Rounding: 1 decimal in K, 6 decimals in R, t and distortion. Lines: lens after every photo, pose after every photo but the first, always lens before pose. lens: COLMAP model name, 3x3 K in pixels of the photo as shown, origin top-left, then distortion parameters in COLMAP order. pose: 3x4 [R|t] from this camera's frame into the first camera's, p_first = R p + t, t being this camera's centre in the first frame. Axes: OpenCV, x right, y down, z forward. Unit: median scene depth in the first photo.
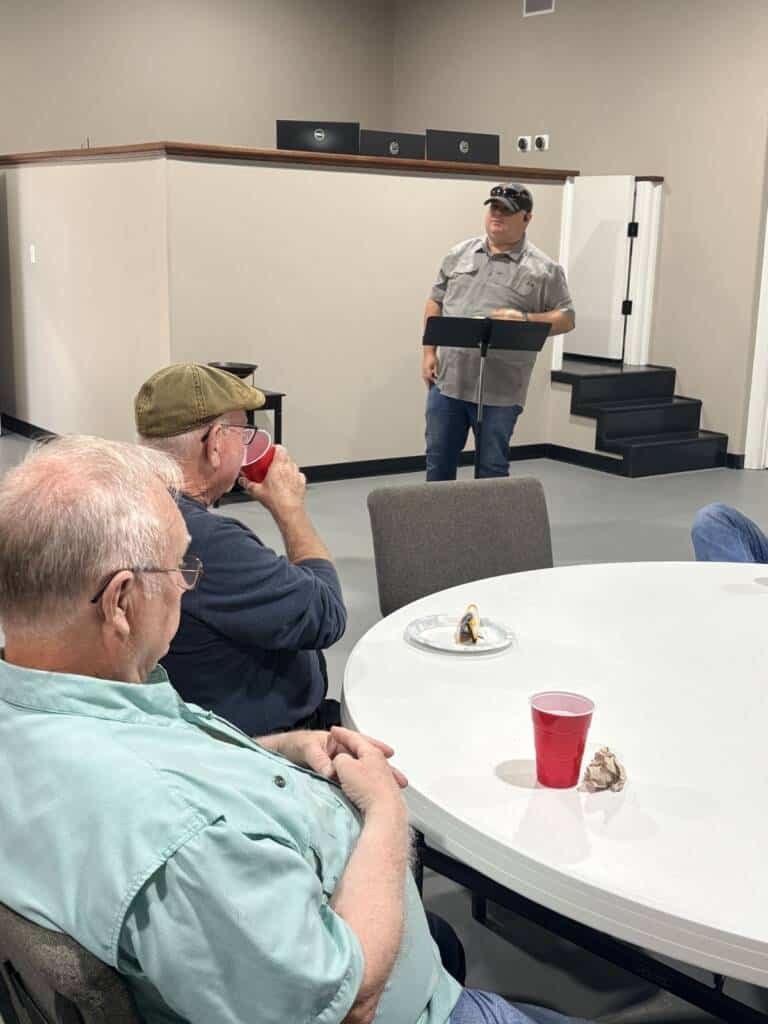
lens RADIAL K [[1240.6, 0, 384.0], [0, 1240.6, 512.0], [0, 0, 1]] dist [0.283608, -0.920869]
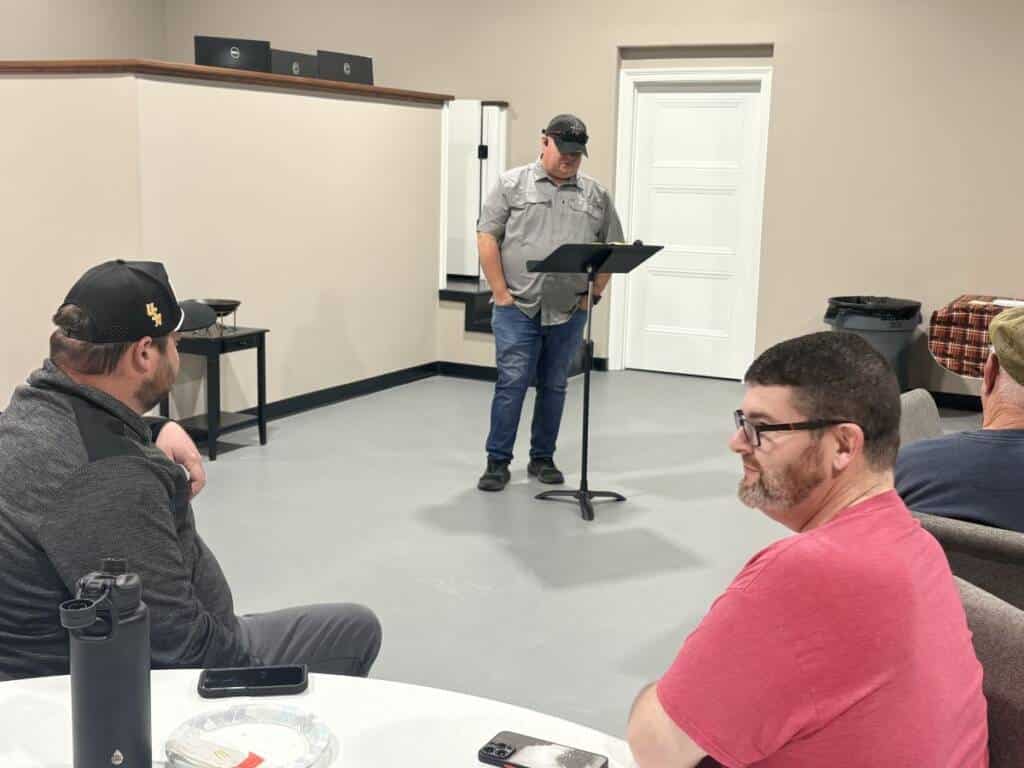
lens RADIAL K [[1240.6, 0, 513.6], [0, 1240.6, 398.6], [0, 0, 1]] dist [0.283608, -0.920869]
pose [[0.890507, -0.093379, 0.445285, -0.280956], [0.099736, 0.994971, 0.009194, -0.029104], [-0.443904, 0.036224, 0.895342, 0.071059]]
